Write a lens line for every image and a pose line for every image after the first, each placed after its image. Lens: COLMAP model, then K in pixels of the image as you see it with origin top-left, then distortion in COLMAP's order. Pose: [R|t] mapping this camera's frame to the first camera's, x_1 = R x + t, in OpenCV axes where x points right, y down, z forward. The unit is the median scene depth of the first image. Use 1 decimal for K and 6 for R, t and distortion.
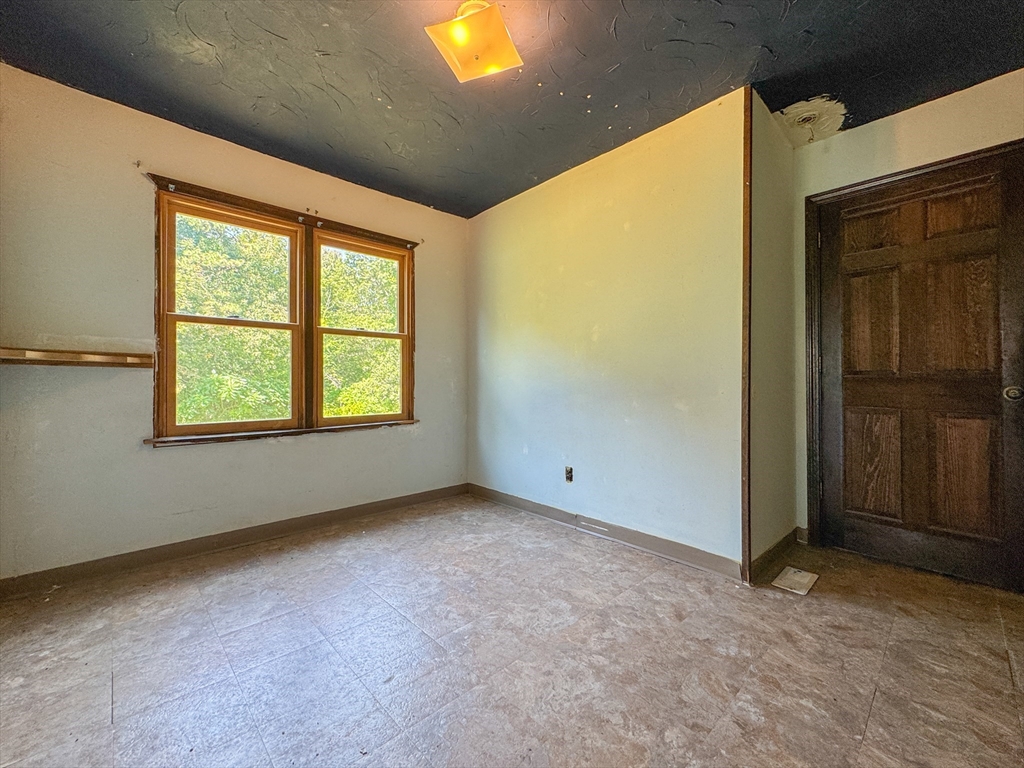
lens RADIAL K [[427.6, 0, 512.0], [0, 427.6, 380.0], [0, 0, 1]] dist [-0.001833, 0.000528]
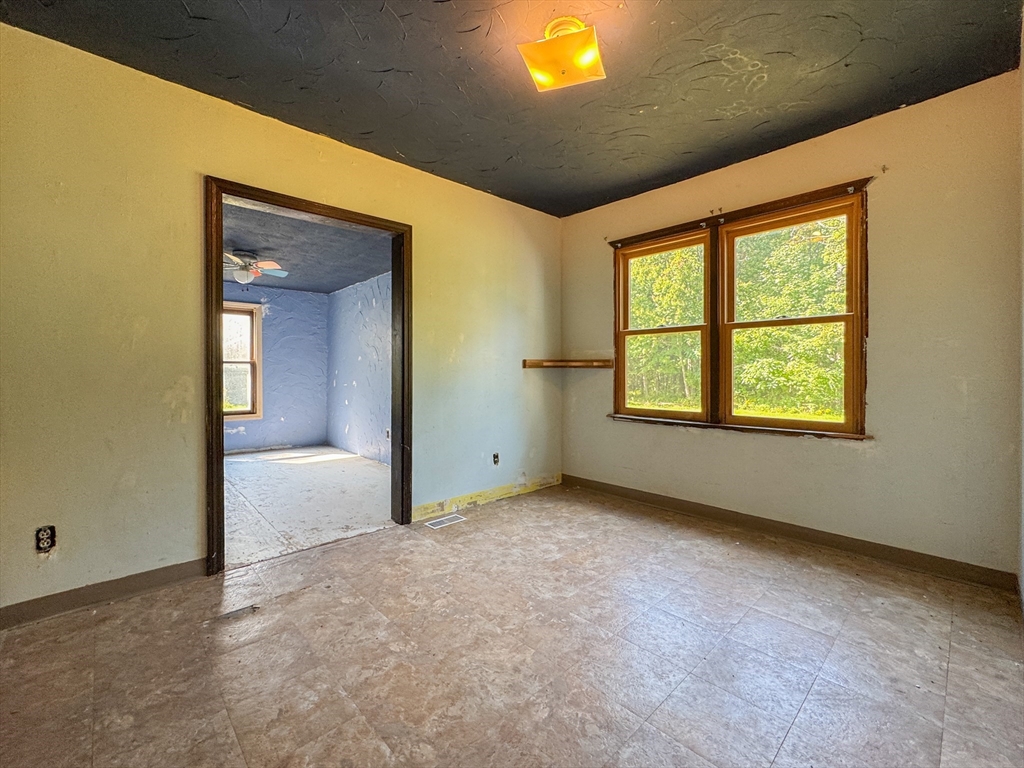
lens RADIAL K [[427.6, 0, 503.9], [0, 427.6, 378.9], [0, 0, 1]] dist [-0.001833, 0.000528]
pose [[-0.007380, 0.022261, -0.999725, 0.604357], [0.006556, 0.999732, 0.022213, -0.022954], [0.999951, -0.006390, -0.007524, 0.536697]]
